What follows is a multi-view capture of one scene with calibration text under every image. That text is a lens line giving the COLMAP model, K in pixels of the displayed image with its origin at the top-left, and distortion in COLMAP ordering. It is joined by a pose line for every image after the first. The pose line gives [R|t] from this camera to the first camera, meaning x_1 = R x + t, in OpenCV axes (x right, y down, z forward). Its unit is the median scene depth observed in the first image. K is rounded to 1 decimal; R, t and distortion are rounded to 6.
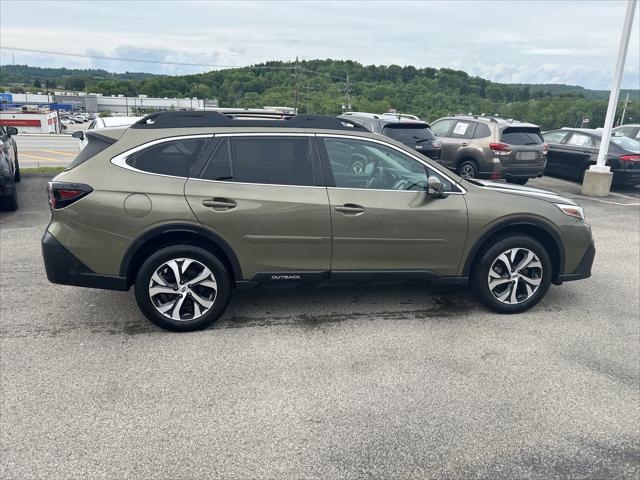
lens RADIAL K [[488.1, 0, 318.2], [0, 488.1, 240.6], [0, 0, 1]] dist [0.056047, -0.065555]
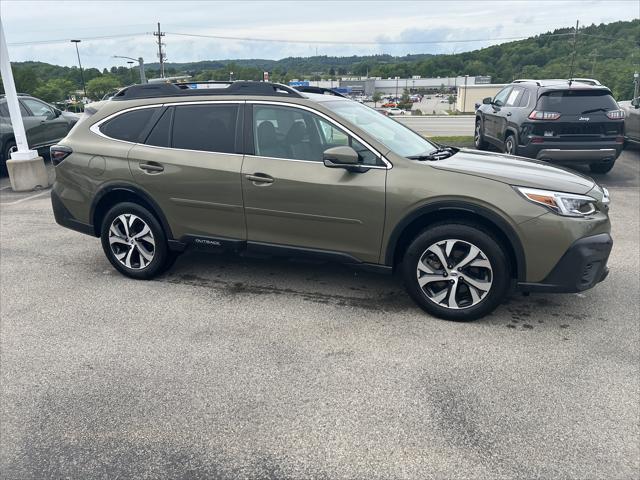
lens RADIAL K [[487.6, 0, 322.1], [0, 487.6, 236.6], [0, 0, 1]] dist [0.056680, -0.063195]
pose [[0.864847, 0.105786, -0.490763, 0.595759], [-0.089831, 0.994379, 0.056038, -0.014470], [0.493932, -0.004378, 0.869489, 0.199732]]
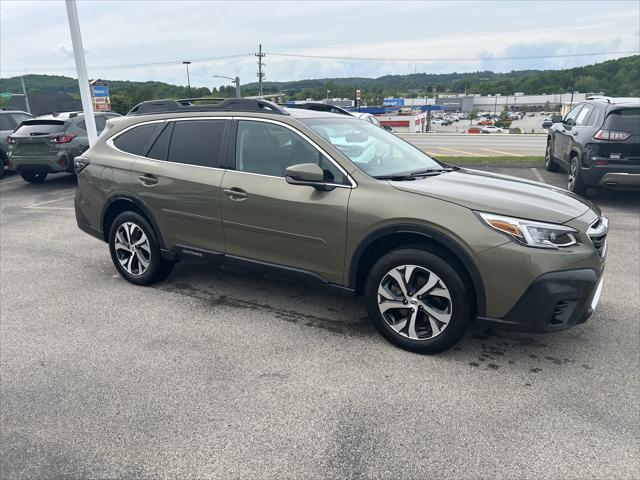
lens RADIAL K [[487.6, 0, 322.1], [0, 487.6, 236.6], [0, 0, 1]] dist [0.056680, -0.063195]
pose [[0.754750, 0.131467, -0.642704, 0.755842], [-0.134804, 0.989887, 0.044179, -0.041061], [0.642013, 0.053294, 0.764840, 0.333229]]
